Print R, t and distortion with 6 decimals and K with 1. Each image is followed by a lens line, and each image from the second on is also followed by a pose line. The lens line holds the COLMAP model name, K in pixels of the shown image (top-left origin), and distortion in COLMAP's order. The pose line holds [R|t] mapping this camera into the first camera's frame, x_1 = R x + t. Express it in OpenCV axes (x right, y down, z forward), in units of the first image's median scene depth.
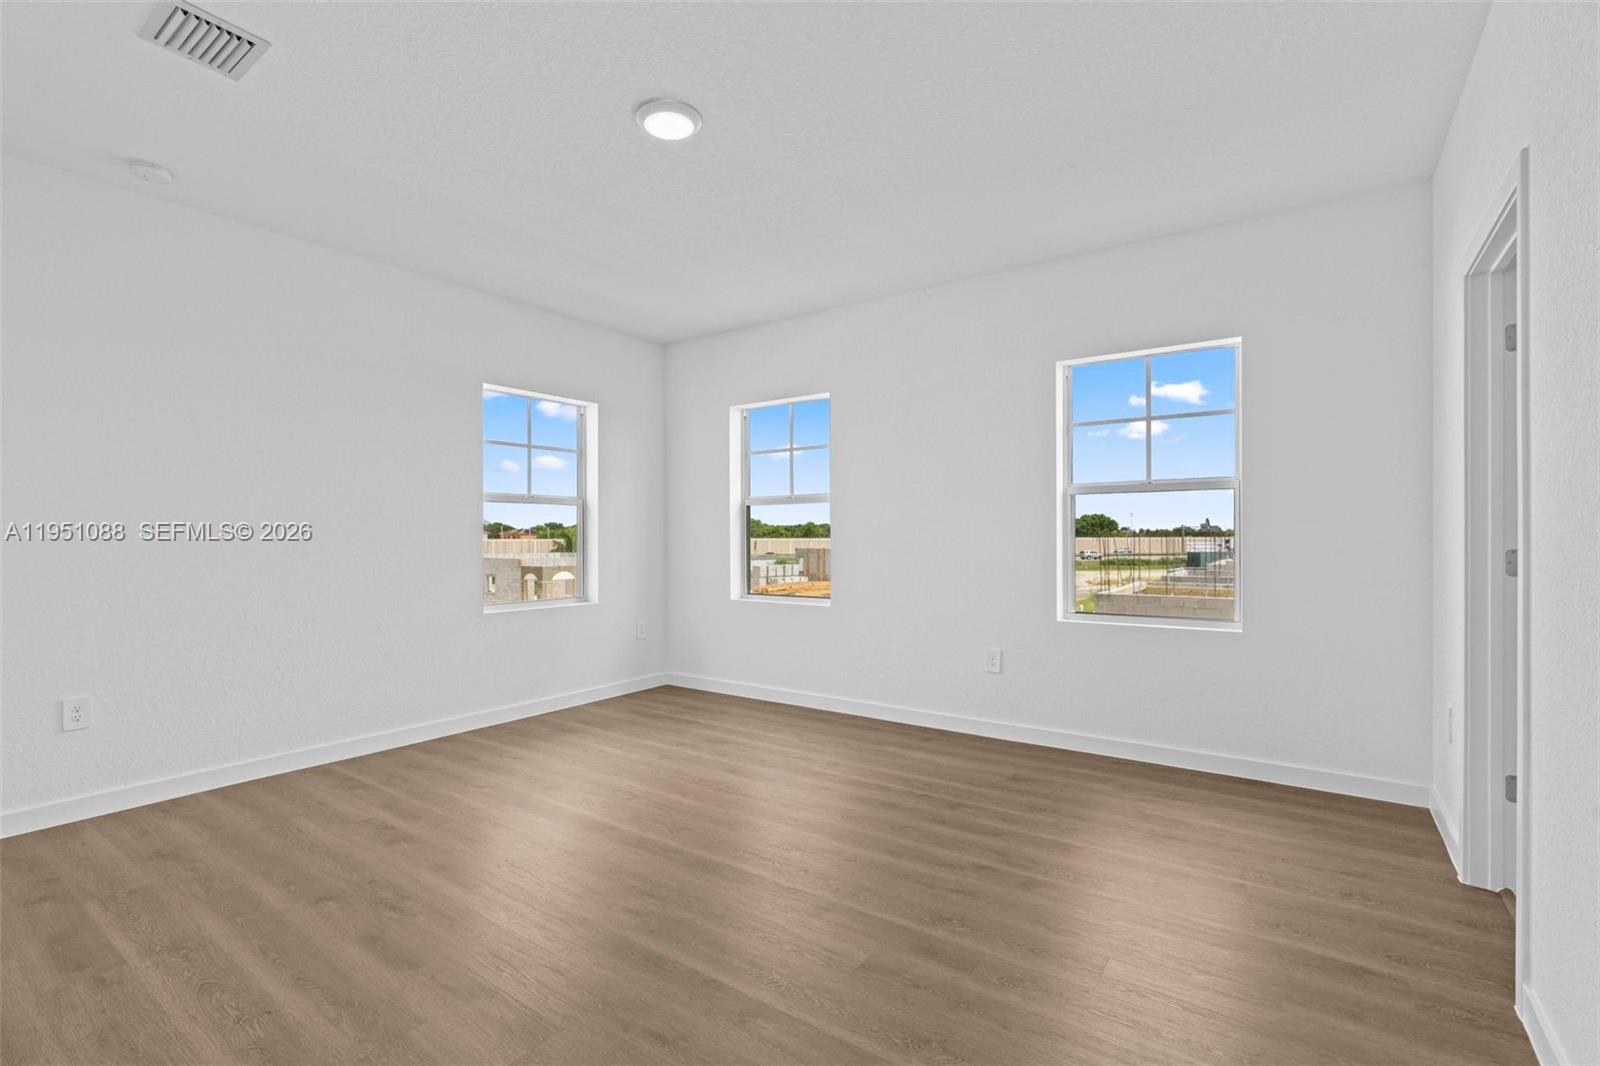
lens RADIAL K [[729.7, 0, 804.9], [0, 729.7, 537.3], [0, 0, 1]] dist [-0.000208, -0.000530]
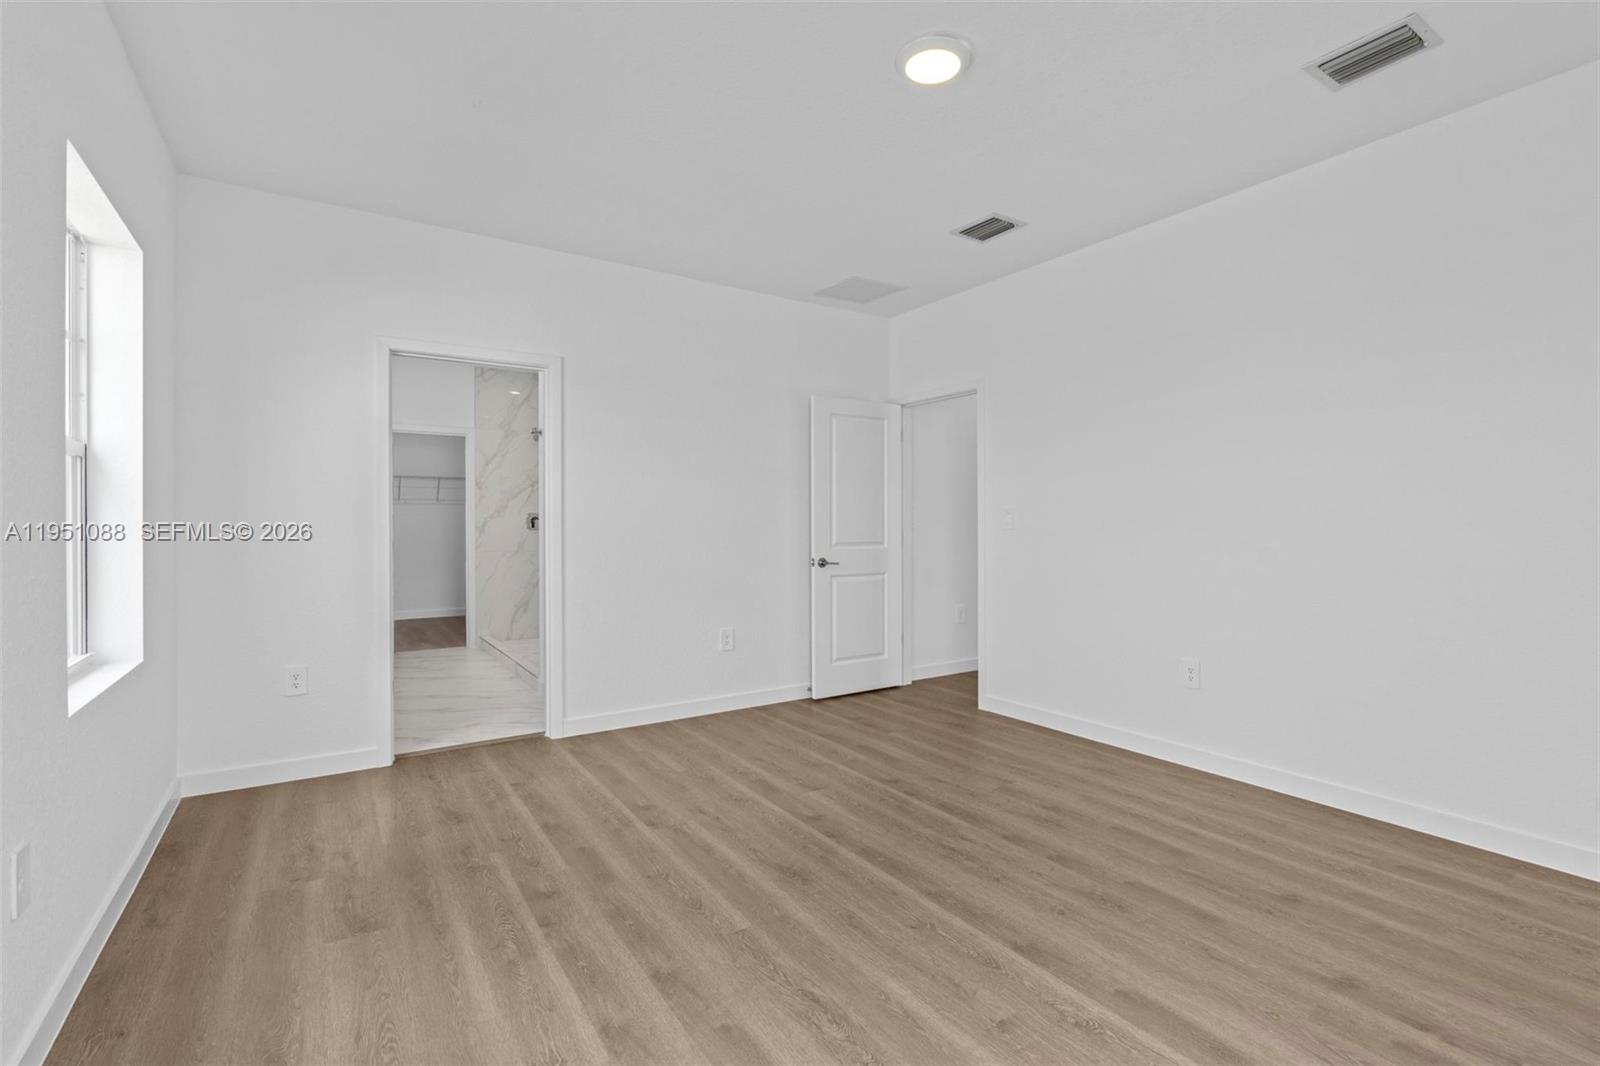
lens RADIAL K [[729.7, 0, 797.7], [0, 729.7, 527.0], [0, 0, 1]] dist [-0.000208, -0.000530]
pose [[-0.933099, 0.001562, 0.359616, -0.325567], [0.002662, 0.999993, 0.002562, -0.002279], [-0.359609, 0.003348, -0.933097, 1.761289]]
